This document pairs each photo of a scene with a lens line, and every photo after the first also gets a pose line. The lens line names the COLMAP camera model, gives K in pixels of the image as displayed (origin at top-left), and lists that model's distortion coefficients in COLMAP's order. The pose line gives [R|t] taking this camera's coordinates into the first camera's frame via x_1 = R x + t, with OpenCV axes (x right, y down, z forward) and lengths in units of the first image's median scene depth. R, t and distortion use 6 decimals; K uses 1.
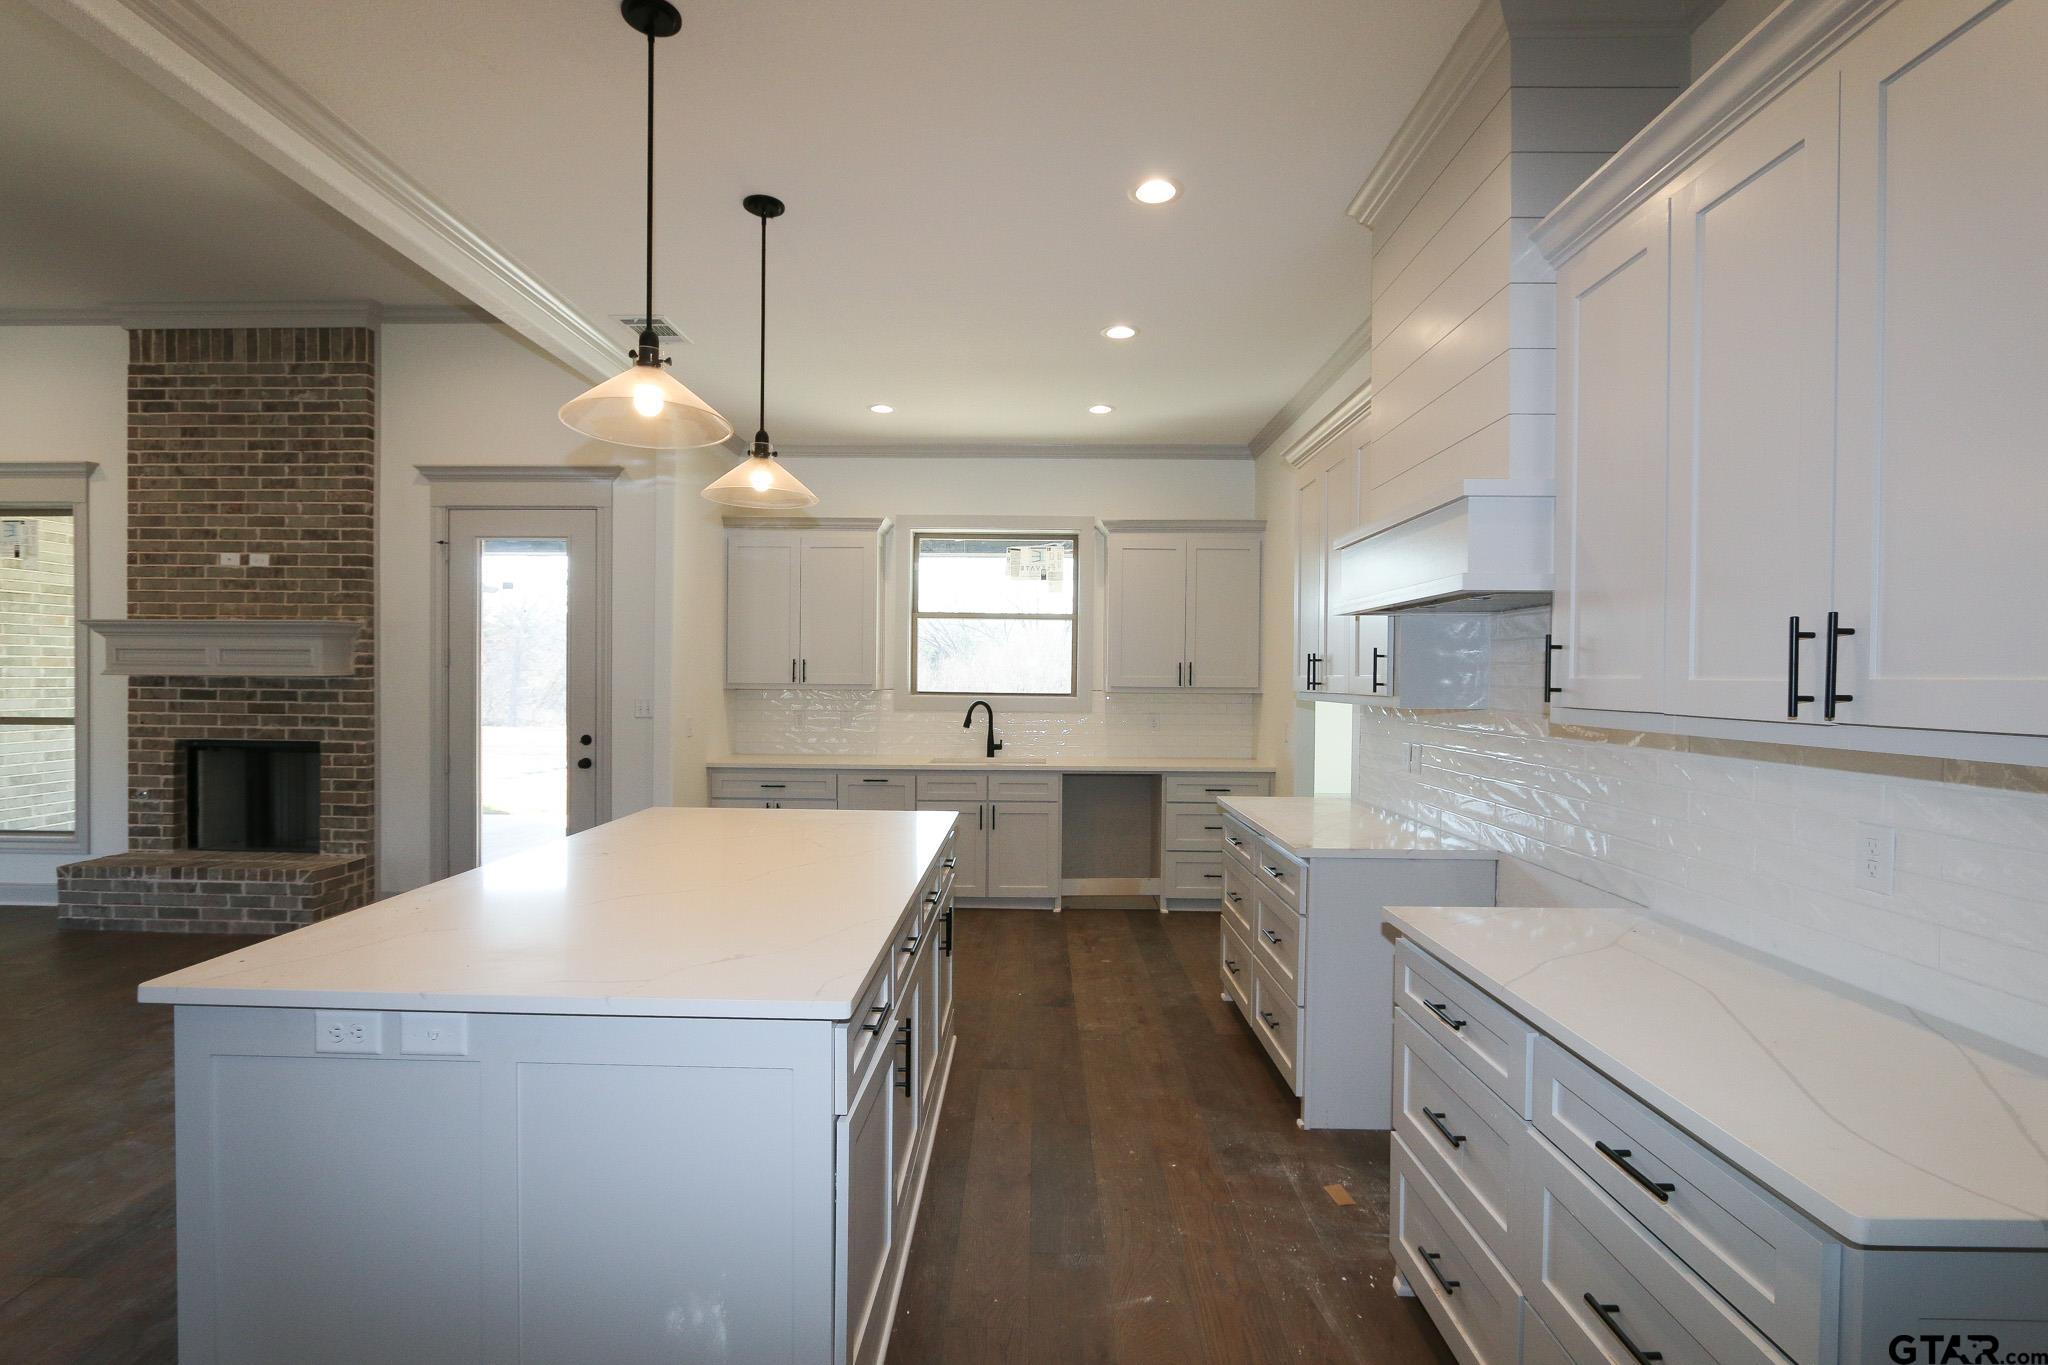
lens RADIAL K [[948.0, 0, 1019.6], [0, 948.0, 681.8], [0, 0, 1]] dist [-0.016625, 0.002443]
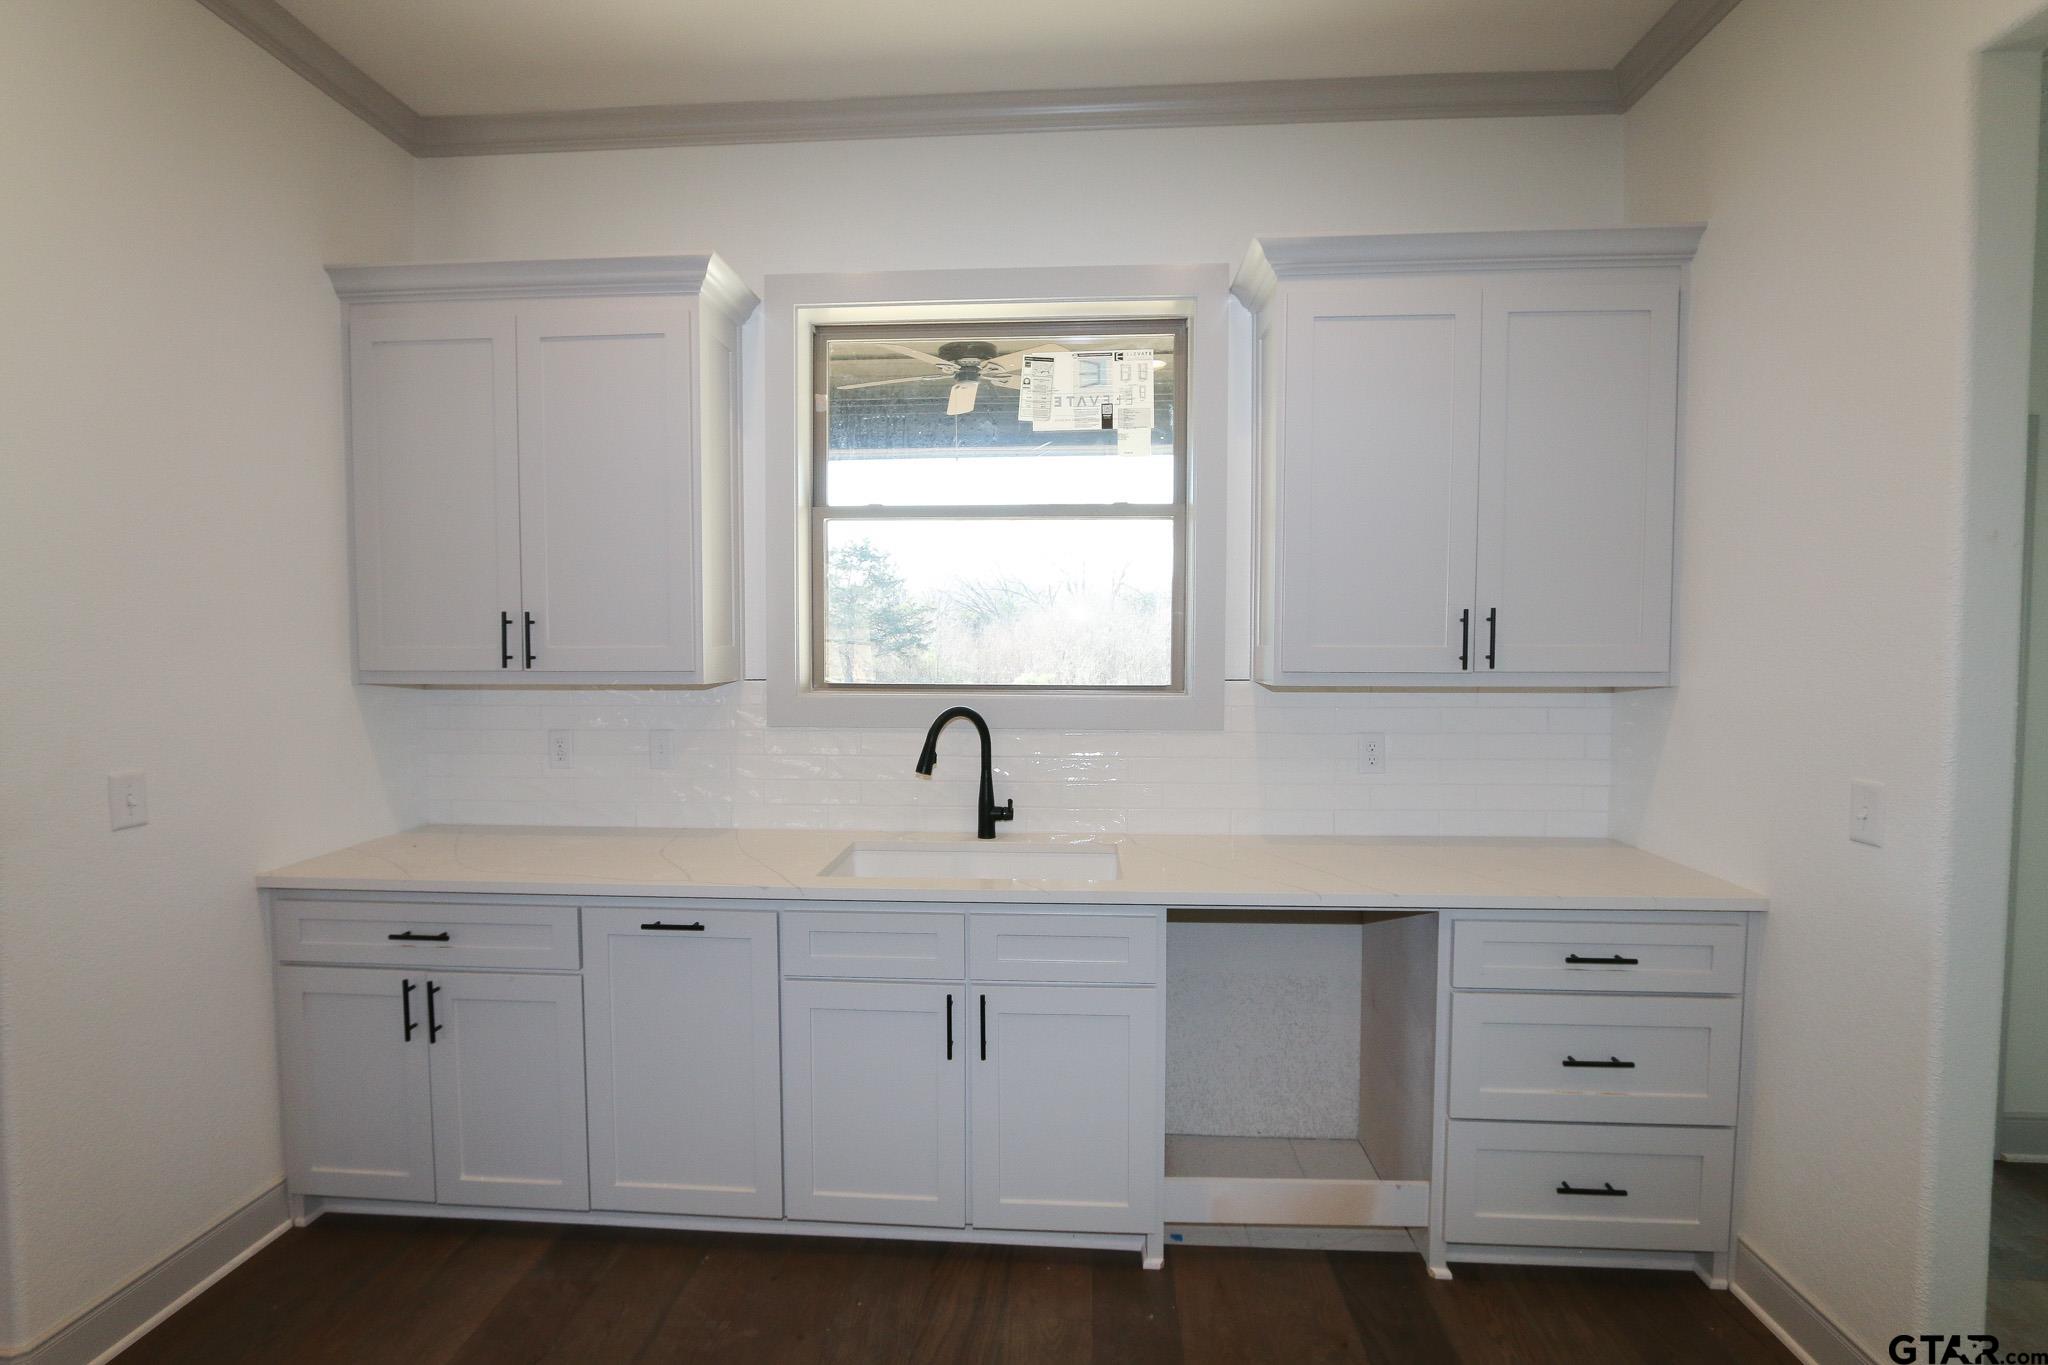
lens RADIAL K [[948.0, 0, 1014.2], [0, 948.0, 671.6], [0, 0, 1]] dist [-0.016625, 0.002443]
pose [[0.998369, -0.008057, -0.056514, 0.007577], [0.009416, 0.999672, 0.023811, -0.005980], [0.056304, -0.024304, 0.998118, 0.658072]]
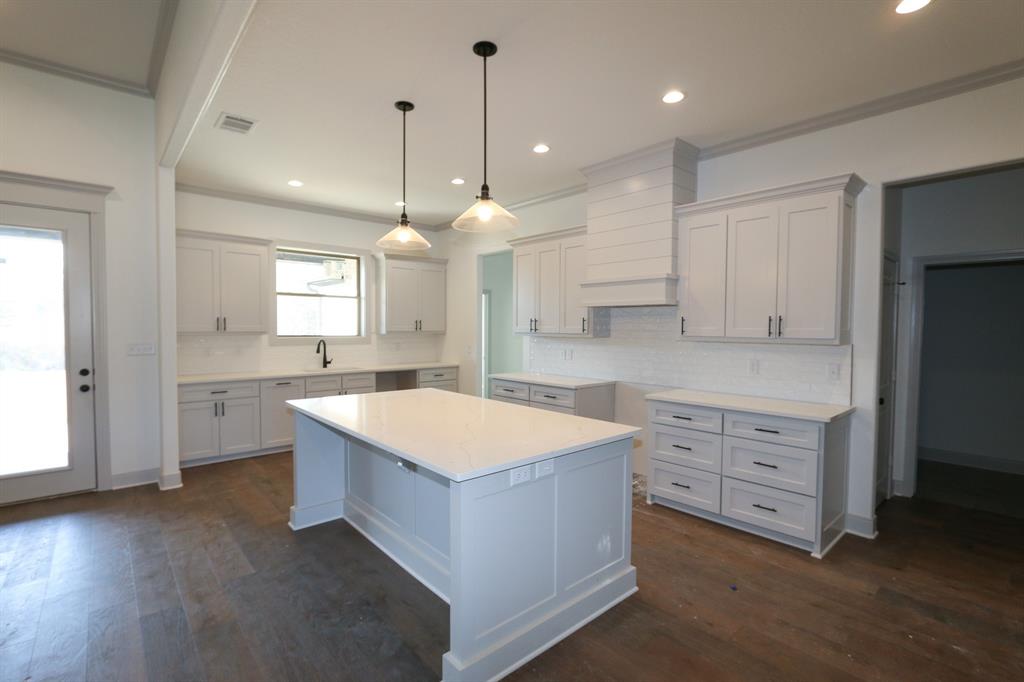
lens RADIAL K [[474.0, 0, 522.6], [0, 474.0, 350.9], [0, 0, 1]] dist [-0.016625, 0.002443]
pose [[0.720307, -0.040971, 0.692444, -0.472343], [0.004980, 0.998534, 0.053901, -0.007400], [-0.693637, -0.035377, 0.719455, 0.011930]]
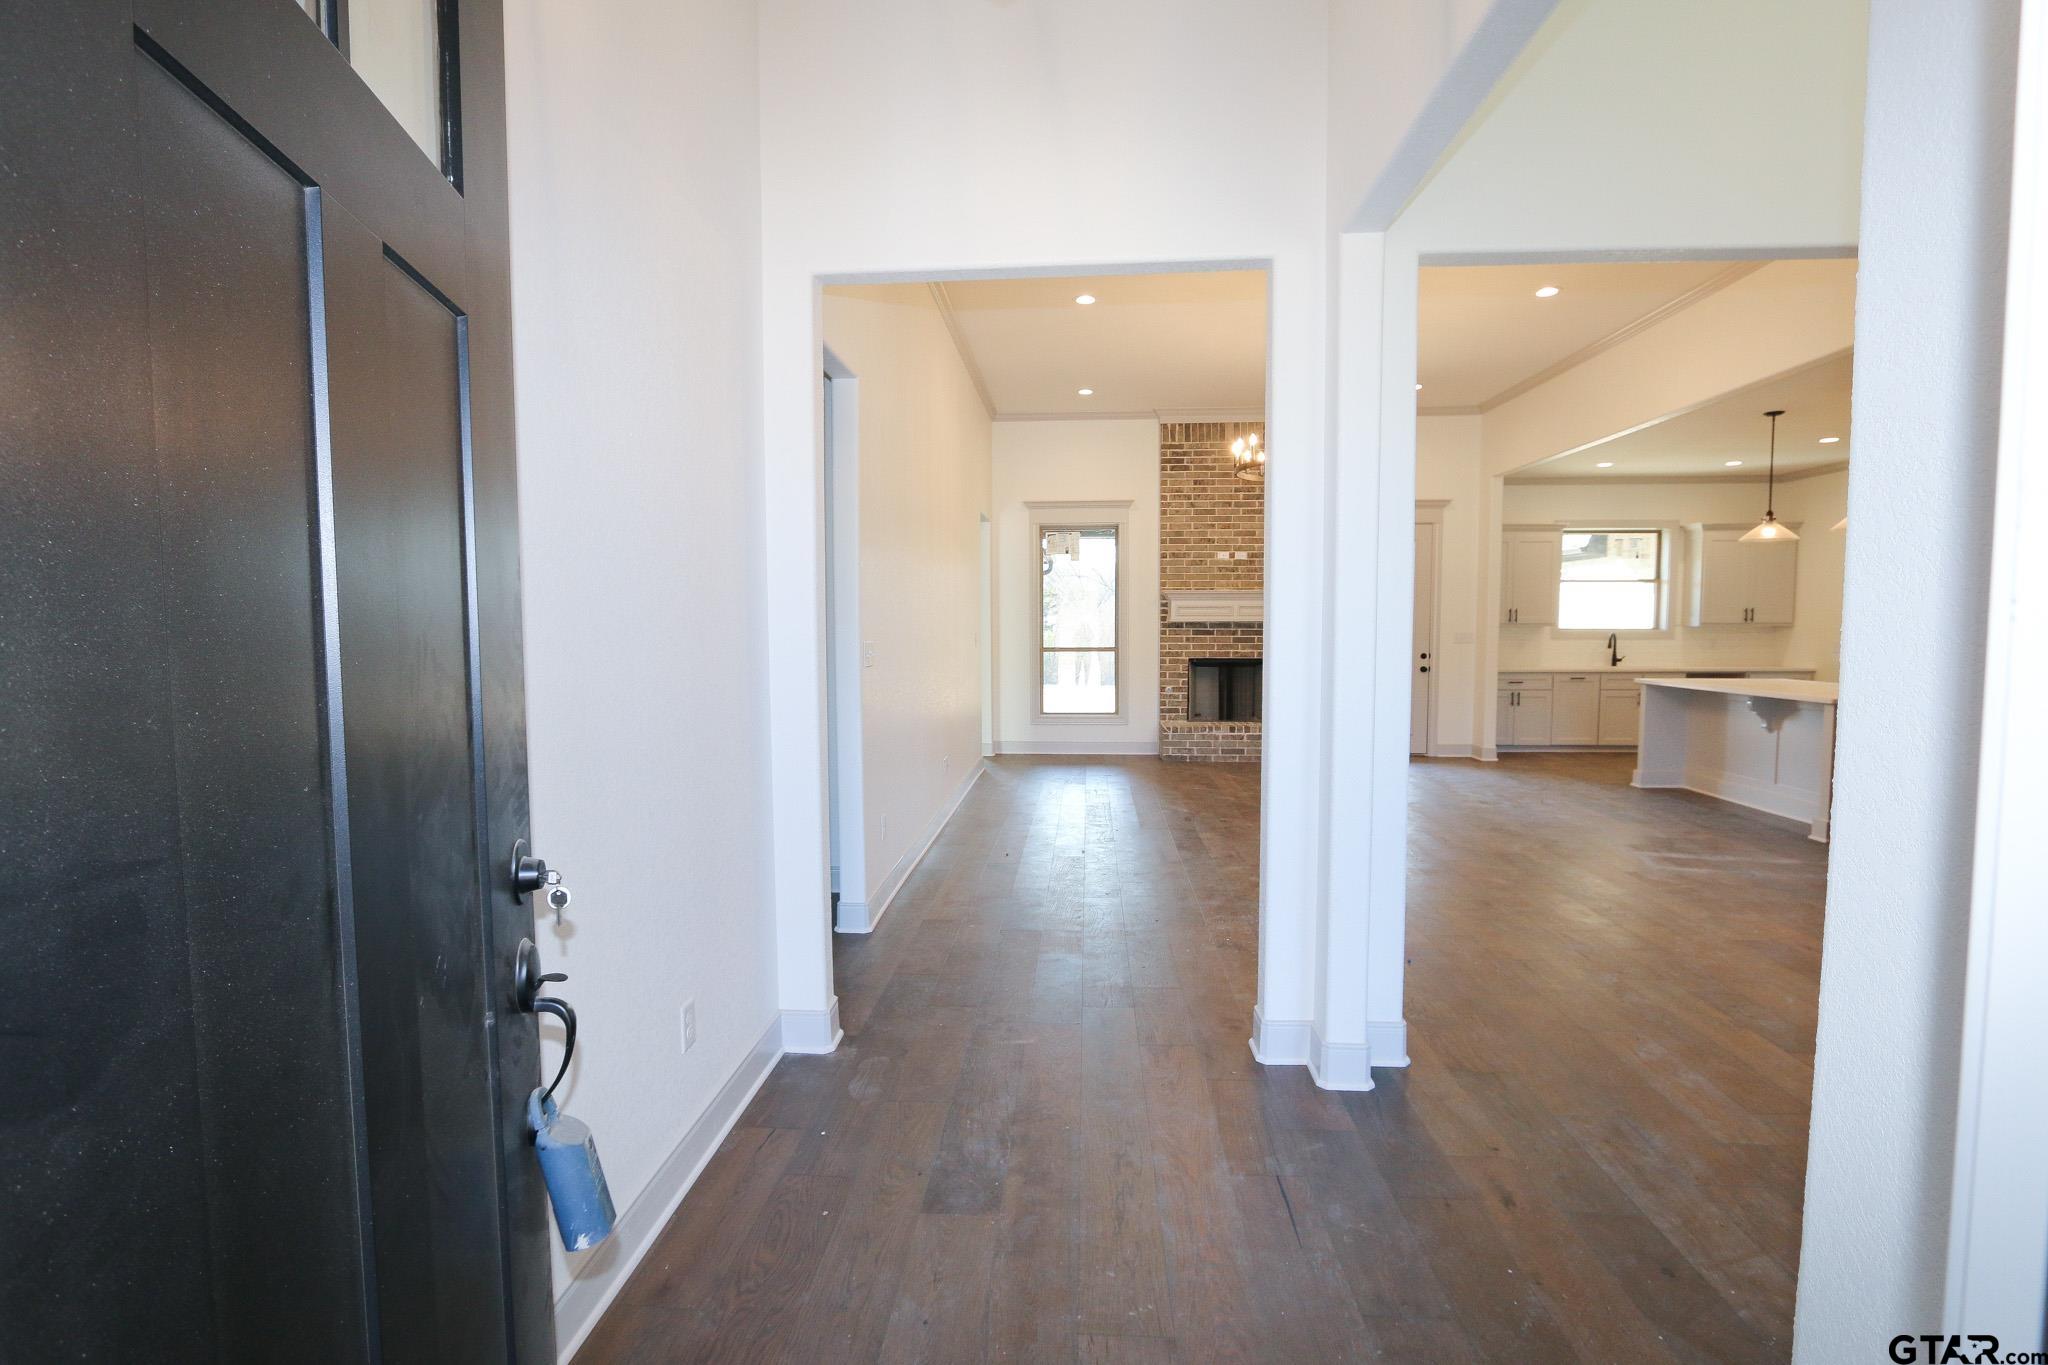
lens RADIAL K [[948.0, 0, 1025.0], [0, 948.0, 676.1], [0, 0, 1]] dist [-0.016625, 0.002443]
pose [[0.998747, -0.009236, -0.049182, -1.117630], [0.011556, 0.998823, 0.047113, 0.007621], [0.048689, -0.047622, 0.997678, -0.793037]]
